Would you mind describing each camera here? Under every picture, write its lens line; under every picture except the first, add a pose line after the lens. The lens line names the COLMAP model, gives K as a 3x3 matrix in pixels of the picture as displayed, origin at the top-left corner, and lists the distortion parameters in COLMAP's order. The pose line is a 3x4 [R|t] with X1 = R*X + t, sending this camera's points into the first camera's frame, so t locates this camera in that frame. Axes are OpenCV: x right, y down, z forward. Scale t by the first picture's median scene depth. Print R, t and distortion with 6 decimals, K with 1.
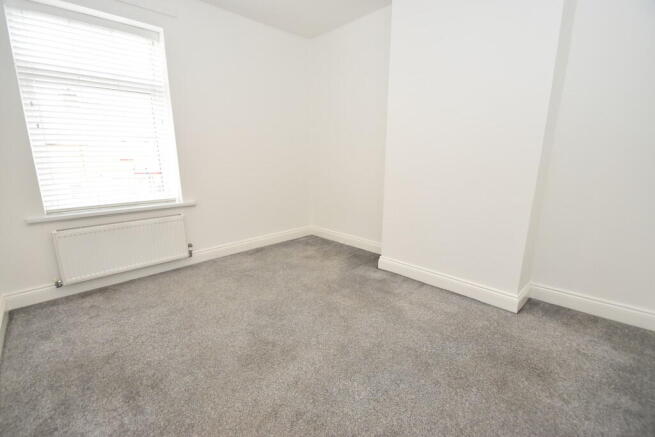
lens RADIAL K [[287.5, 0, 326.7], [0, 287.5, 202.6], [0, 0, 1]] dist [-0.001331, -0.000490]
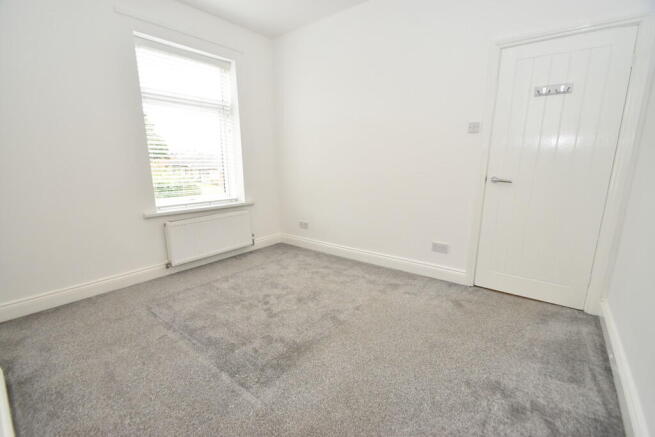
lens RADIAL K [[287.1, 0, 325.4], [0, 287.1, 224.0], [0, 0, 1]] dist [0.000838, -0.000697]
pose [[0.992467, -0.028329, 0.119189, -0.337576], [0.022797, 0.998610, 0.047525, 0.051840], [-0.120370, -0.044450, 0.991733, -0.308302]]
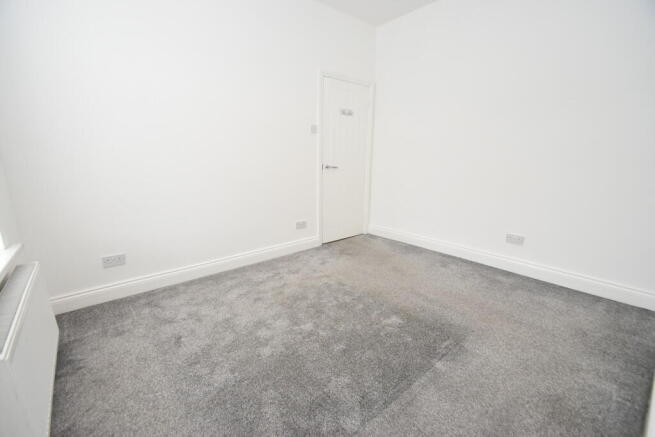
lens RADIAL K [[287.1, 0, 325.4], [0, 287.1, 224.0], [0, 0, 1]] dist [0.000838, -0.000697]
pose [[0.068514, -0.223609, 0.972268, -1.016580], [0.163236, 0.963937, 0.210190, -0.054327], [-0.984205, 0.144309, 0.102544, 0.421122]]
